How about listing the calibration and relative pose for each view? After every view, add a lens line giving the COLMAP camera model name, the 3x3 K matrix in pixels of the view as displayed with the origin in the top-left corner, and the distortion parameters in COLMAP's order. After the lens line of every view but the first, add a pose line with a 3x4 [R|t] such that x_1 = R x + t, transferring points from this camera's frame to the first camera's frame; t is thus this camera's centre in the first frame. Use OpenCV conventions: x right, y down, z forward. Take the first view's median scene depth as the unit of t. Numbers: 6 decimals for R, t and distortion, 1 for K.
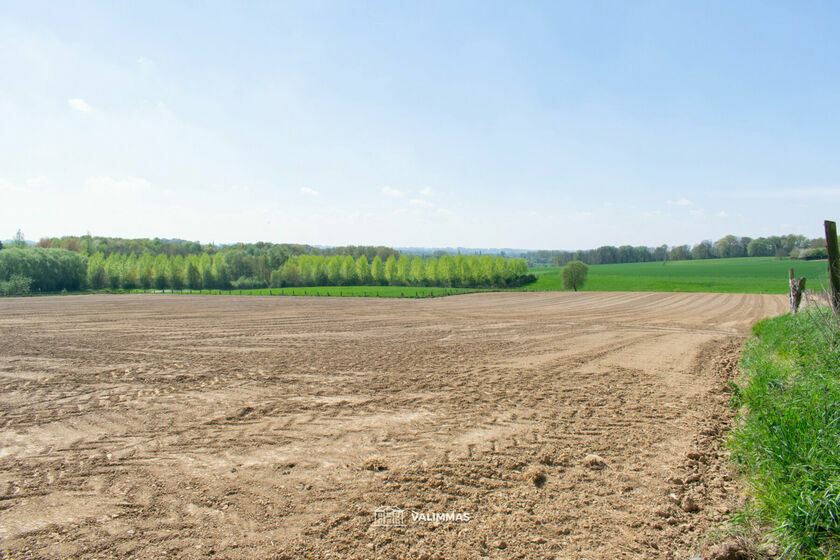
lens RADIAL K [[641.1, 0, 417.0], [0, 641.1, 279.4], [0, 0, 1]] dist [0.003270, 0.009535]
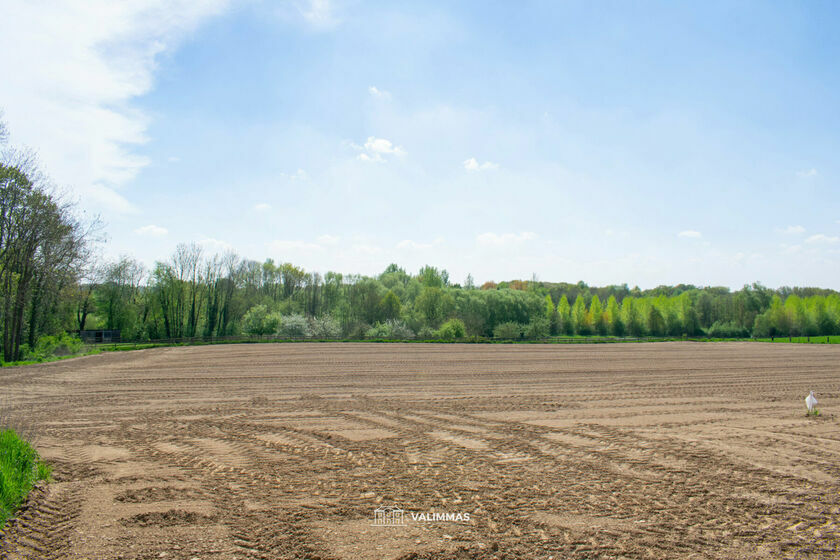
lens RADIAL K [[656.4, 0, 418.7], [0, 656.4, 291.8], [0, 0, 1]] dist [-0.091389, 0.004211]
pose [[0.850426, -0.016632, -0.525832, -0.211667], [-0.012438, 0.998585, -0.051701, 0.005199], [0.525948, 0.050508, 0.849016, 0.141486]]
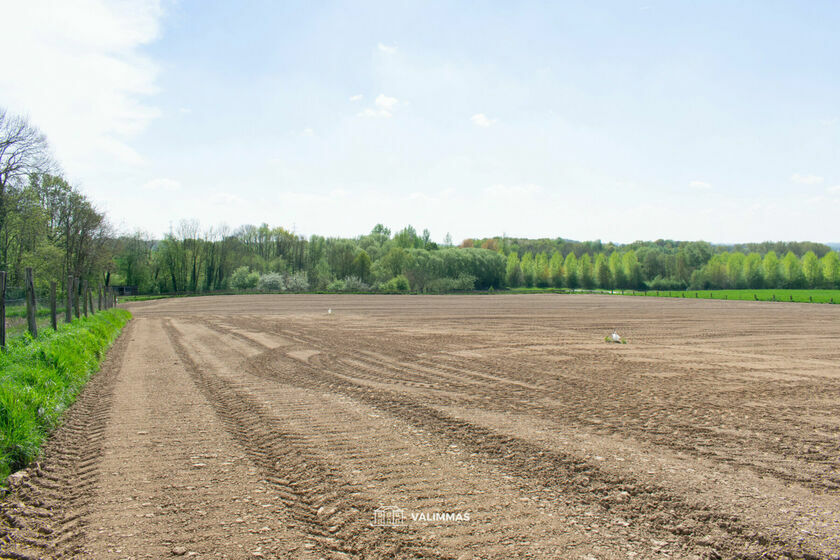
lens RADIAL K [[641.1, 0, 417.0], [0, 641.1, 279.4], [0, 0, 1]] dist [0.003270, 0.009535]
pose [[0.839519, 0.011524, -0.543207, -0.081295], [-0.011065, 0.999930, 0.004113, -0.000023], [0.543217, 0.002558, 0.839588, 0.053659]]
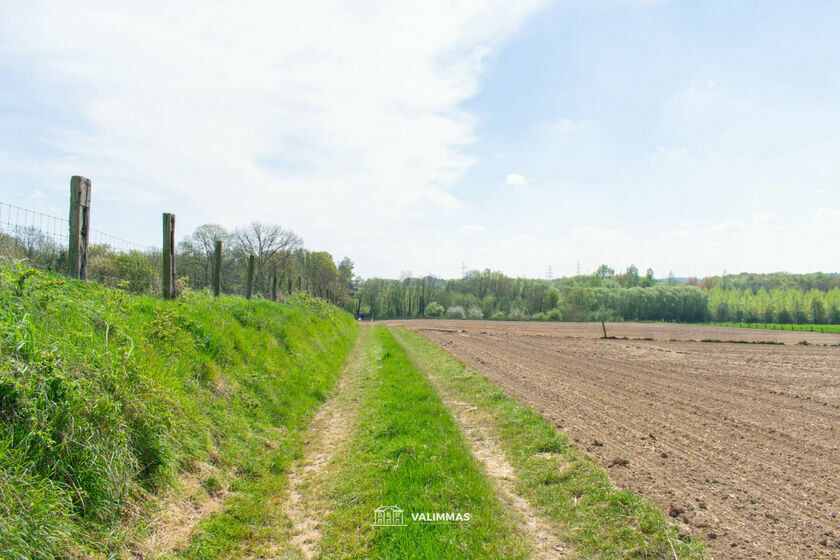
lens RADIAL K [[641.1, 0, 417.0], [0, 641.1, 279.4], [0, 0, 1]] dist [0.003270, 0.009535]
pose [[0.502022, -0.027869, -0.864406, 0.240406], [-0.020182, 0.998831, -0.043924, 0.001271], [0.864619, 0.039496, 0.500873, -0.010783]]
